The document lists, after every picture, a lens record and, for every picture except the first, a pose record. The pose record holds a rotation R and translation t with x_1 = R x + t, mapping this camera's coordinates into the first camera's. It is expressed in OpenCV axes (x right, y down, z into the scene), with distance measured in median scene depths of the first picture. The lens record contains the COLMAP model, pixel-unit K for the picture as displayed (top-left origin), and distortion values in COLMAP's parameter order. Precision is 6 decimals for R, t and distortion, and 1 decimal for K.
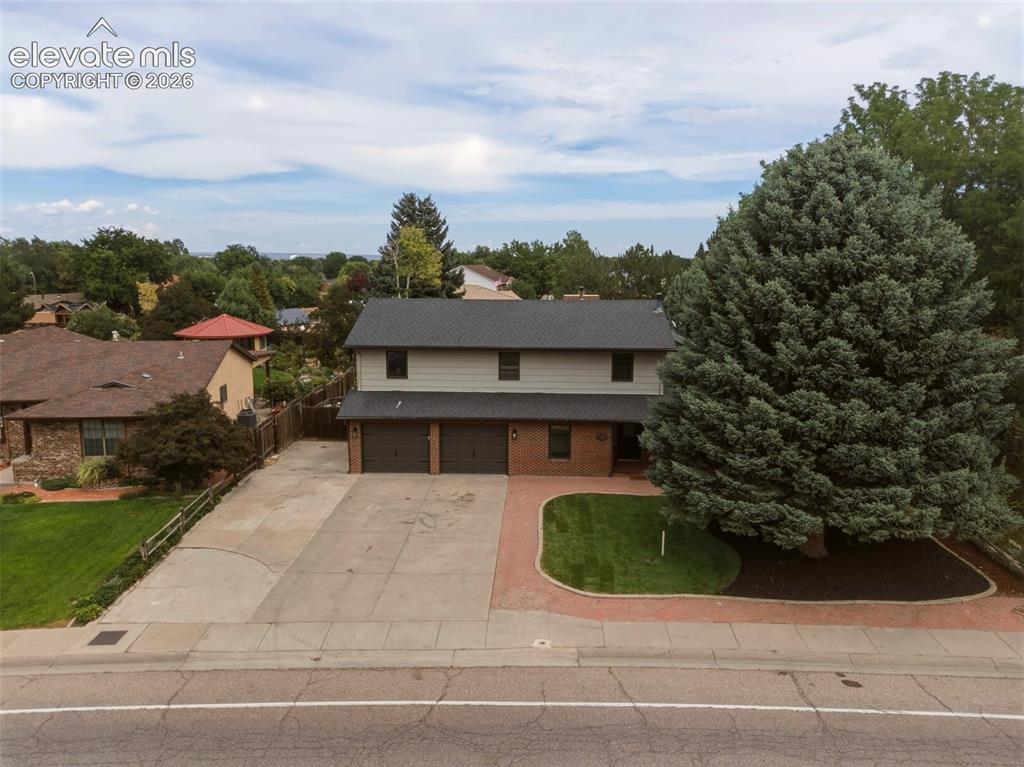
lens RADIAL K [[737.1, 0, 512.0], [0, 737.1, 383.5], [0, 0, 1]] dist [0.064710, -0.050870]
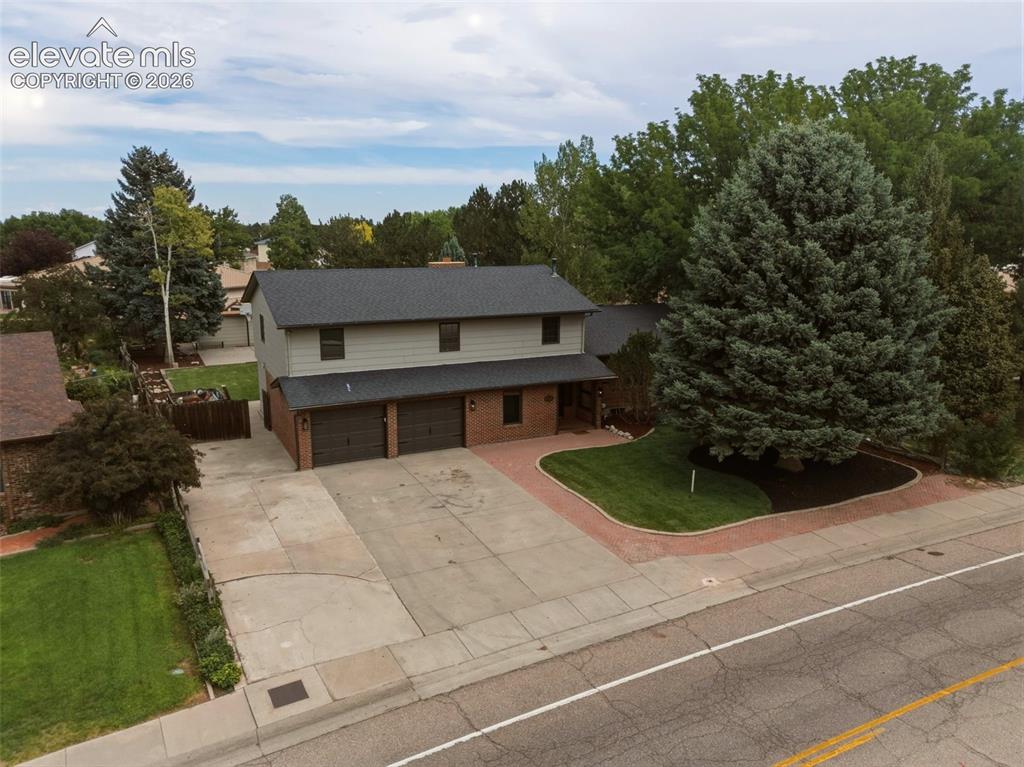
lens RADIAL K [[737.1, 0, 512.0], [0, 737.1, 383.5], [0, 0, 1]] dist [0.064710, -0.050870]
pose [[0.882184, -0.100475, 0.460061, -0.474557], [0.081034, 0.994789, 0.061872, -0.019473], [-0.463880, -0.017302, 0.885729, 0.123689]]
